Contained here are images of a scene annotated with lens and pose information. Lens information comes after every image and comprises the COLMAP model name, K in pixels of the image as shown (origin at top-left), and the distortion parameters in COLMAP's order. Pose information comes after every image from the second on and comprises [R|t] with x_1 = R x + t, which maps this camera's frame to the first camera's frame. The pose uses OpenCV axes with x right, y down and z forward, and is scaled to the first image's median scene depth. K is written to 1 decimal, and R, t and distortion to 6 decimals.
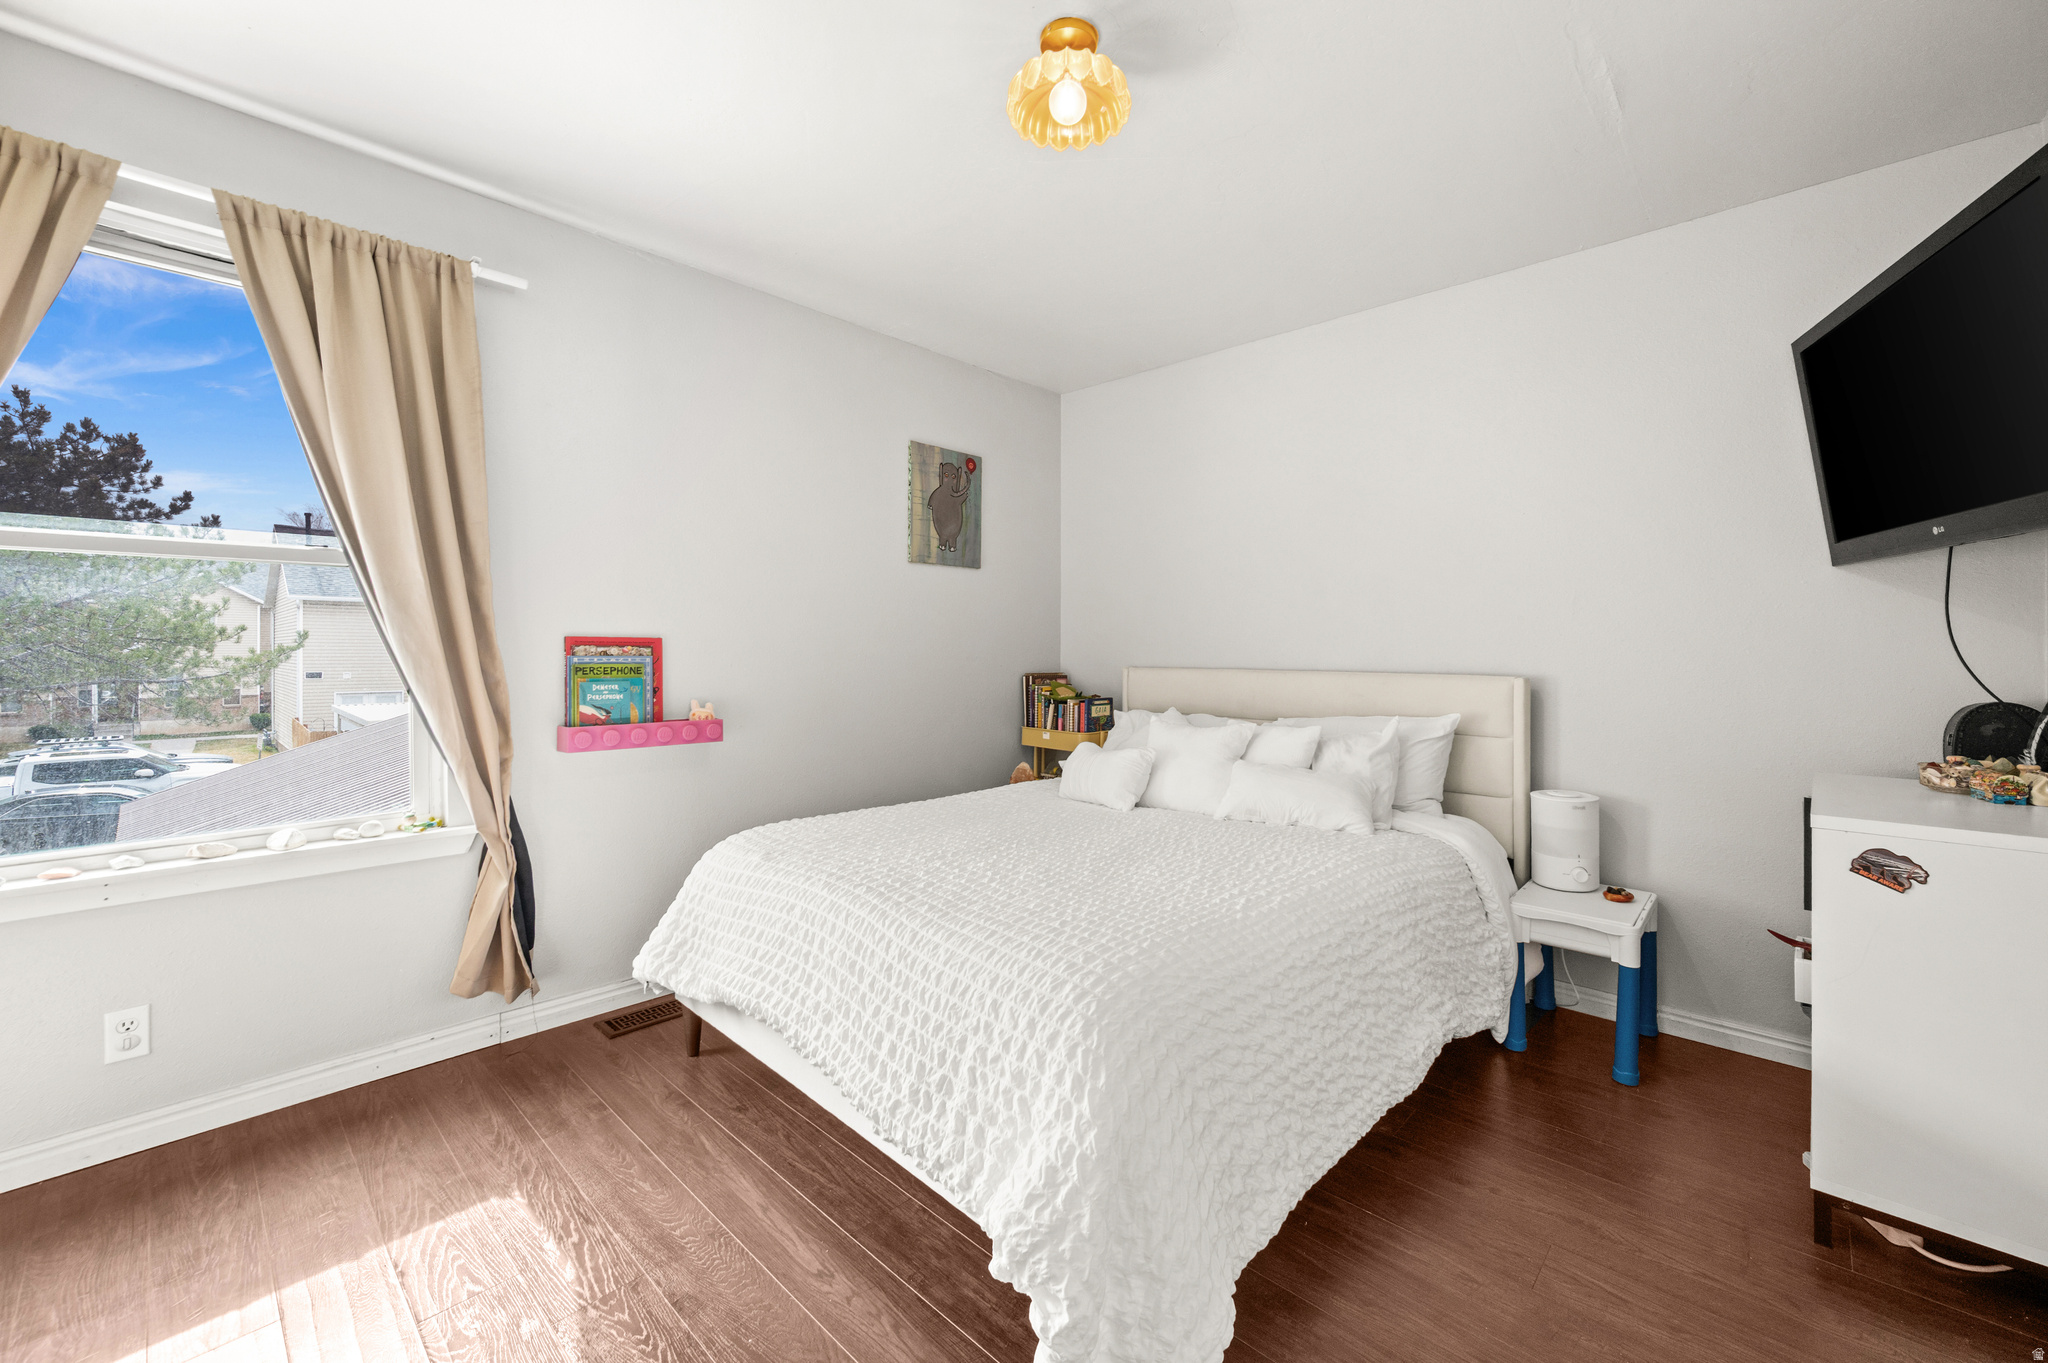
lens RADIAL K [[816.7, 0, 1025.8], [0, 816.7, 670.7], [0, 0, 1]] dist [-0.001257, -0.000147]
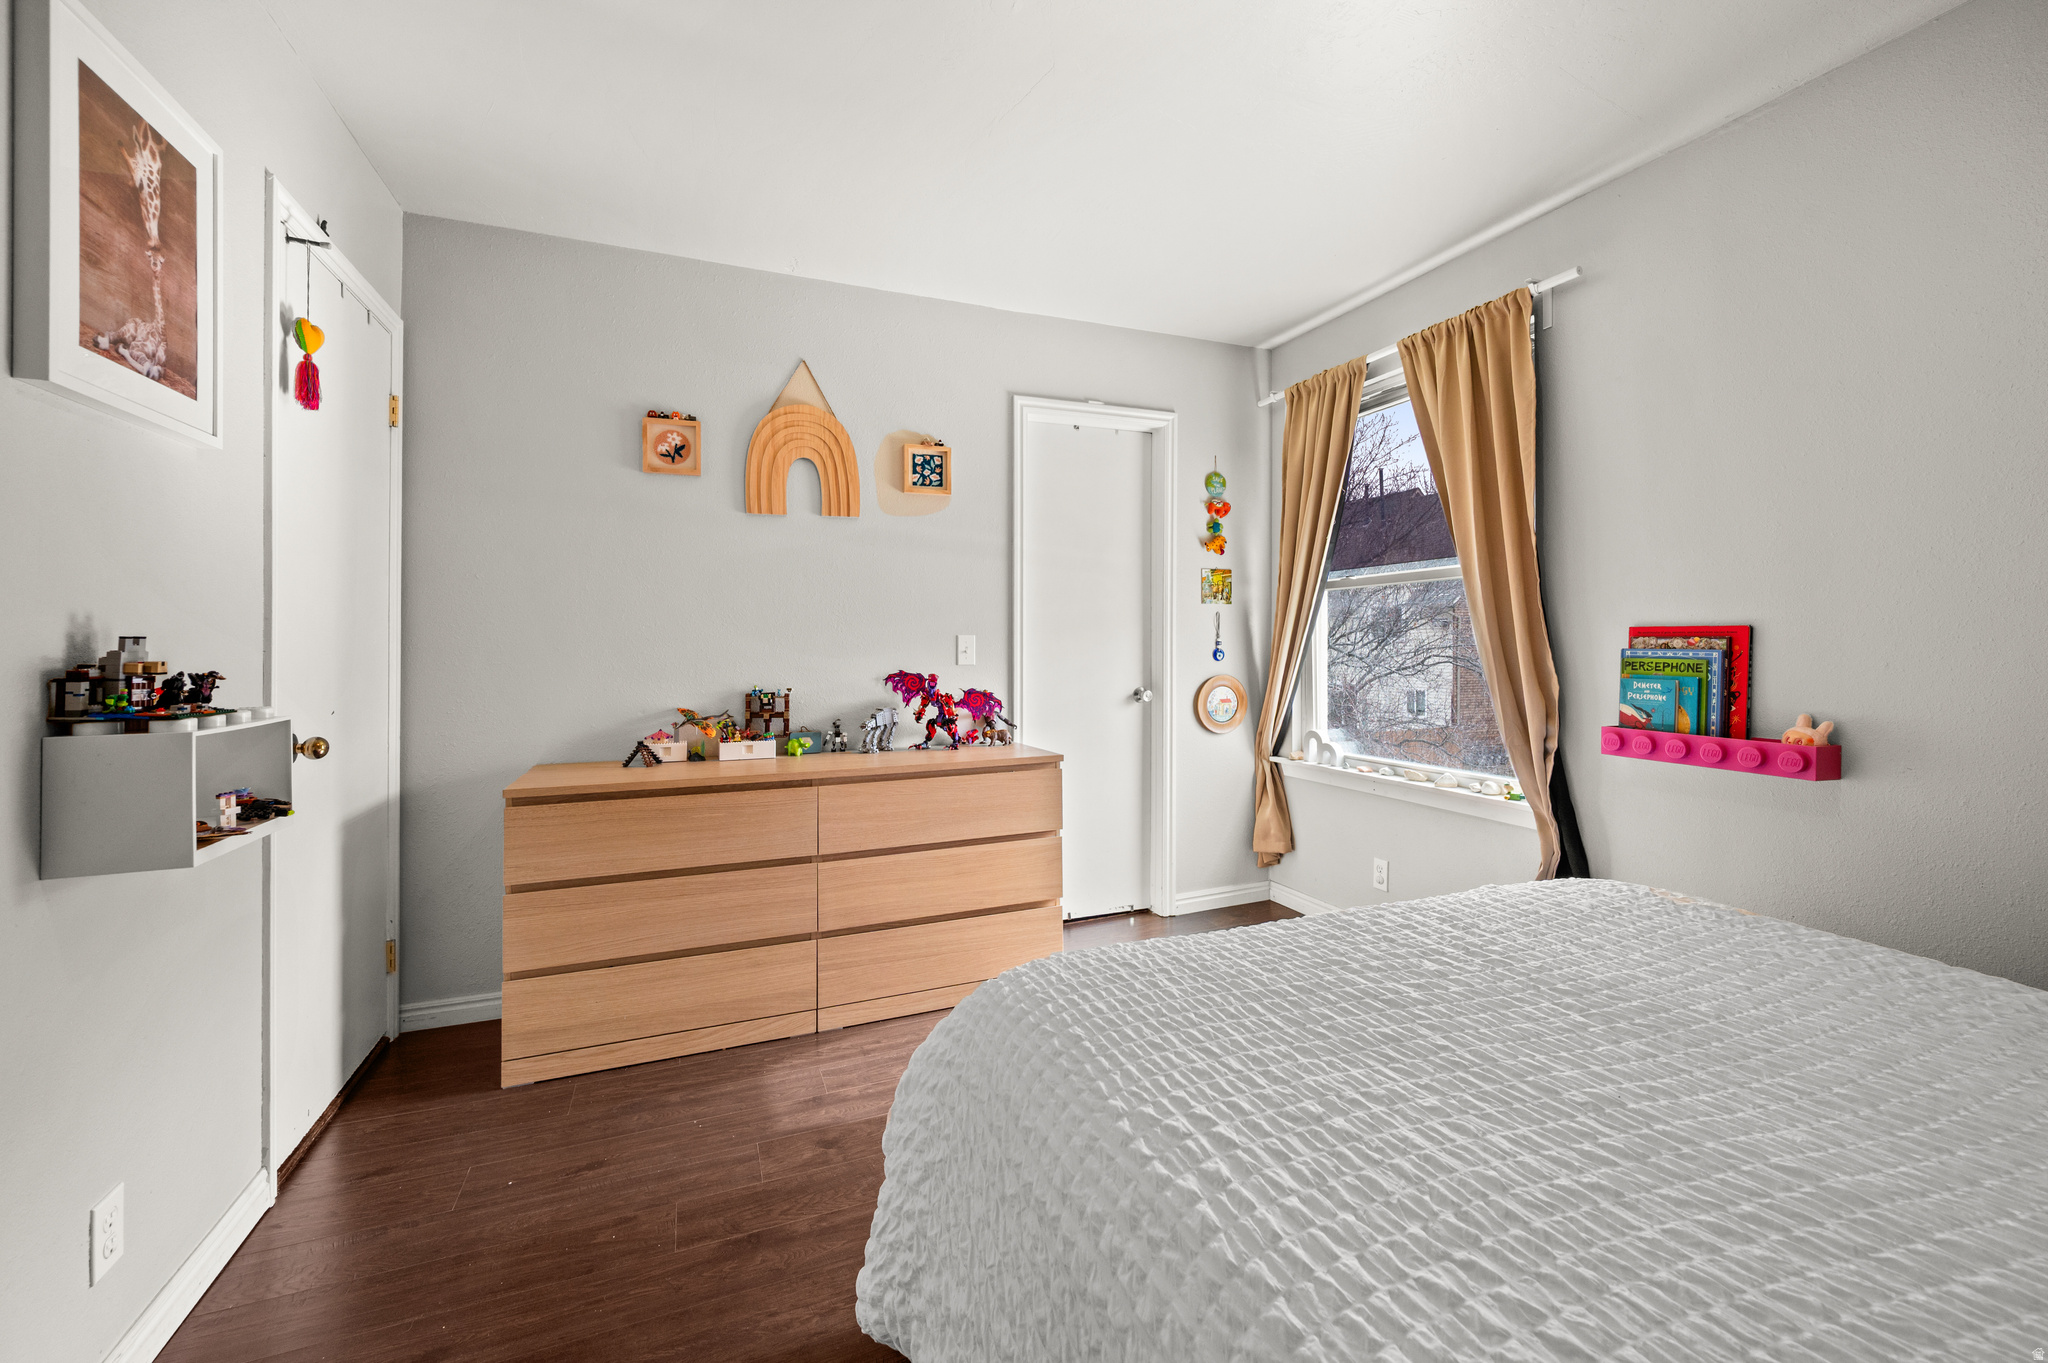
lens RADIAL K [[816.7, 0, 1029.3], [0, 816.7, 646.1], [0, 0, 1]] dist [-0.001257, -0.000147]
pose [[-0.391878, 0.008703, -0.919976, 0.515749], [-0.012898, 0.999805, 0.014952, -0.025236], [0.919927, 0.017726, -0.391690, 0.726745]]
